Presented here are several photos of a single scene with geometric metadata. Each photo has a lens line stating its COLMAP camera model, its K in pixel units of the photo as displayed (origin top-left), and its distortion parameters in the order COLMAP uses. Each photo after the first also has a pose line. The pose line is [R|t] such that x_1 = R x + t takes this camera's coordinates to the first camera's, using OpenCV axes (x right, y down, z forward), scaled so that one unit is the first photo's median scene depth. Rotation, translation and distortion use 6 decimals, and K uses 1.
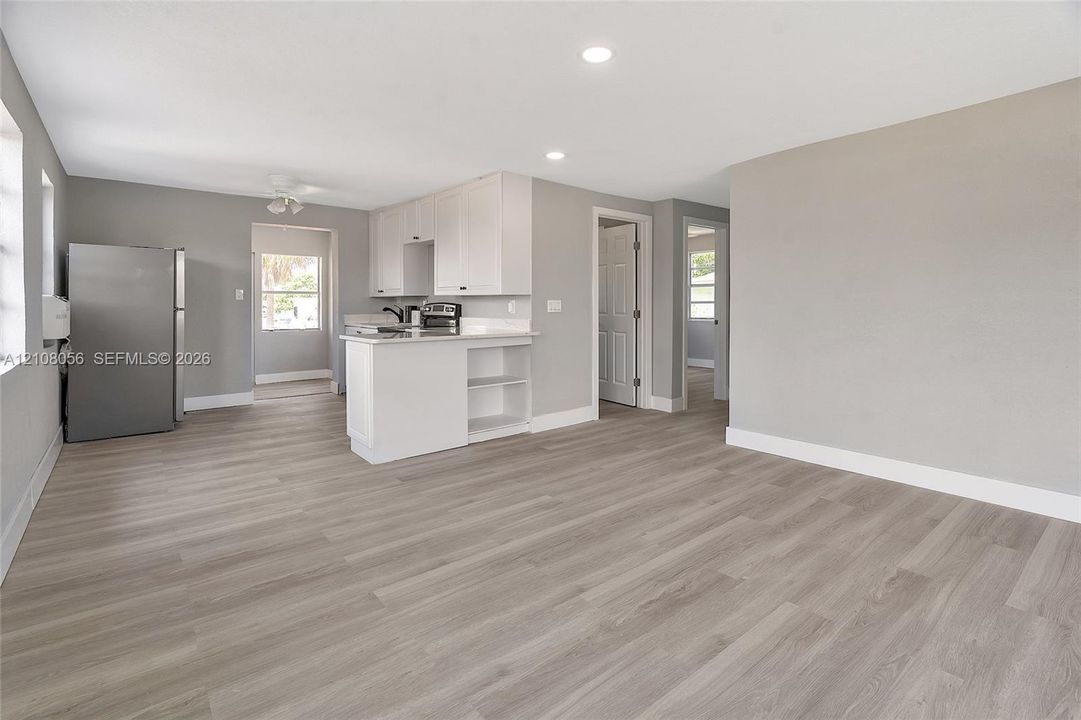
lens RADIAL K [[523.4, 0, 537.7], [0, 523.4, 313.4], [0, 0, 1]] dist [-0.000060, 0.001113]
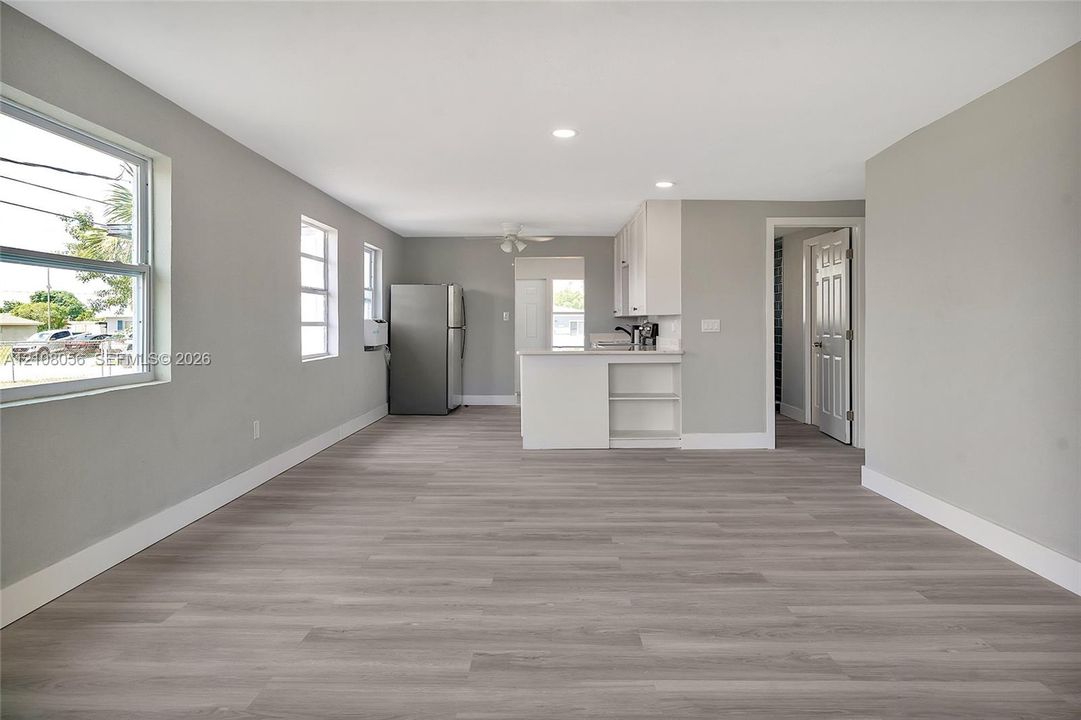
lens RADIAL K [[615.2, 0, 516.7], [0, 615.2, 327.7], [0, 0, 1]] dist [0.001107, 0.000728]
pose [[0.759463, 0.002234, -0.650547, 0.562370], [-0.008437, 0.999944, -0.006416, 0.000970], [0.650496, 0.010361, 0.759439, -0.136412]]
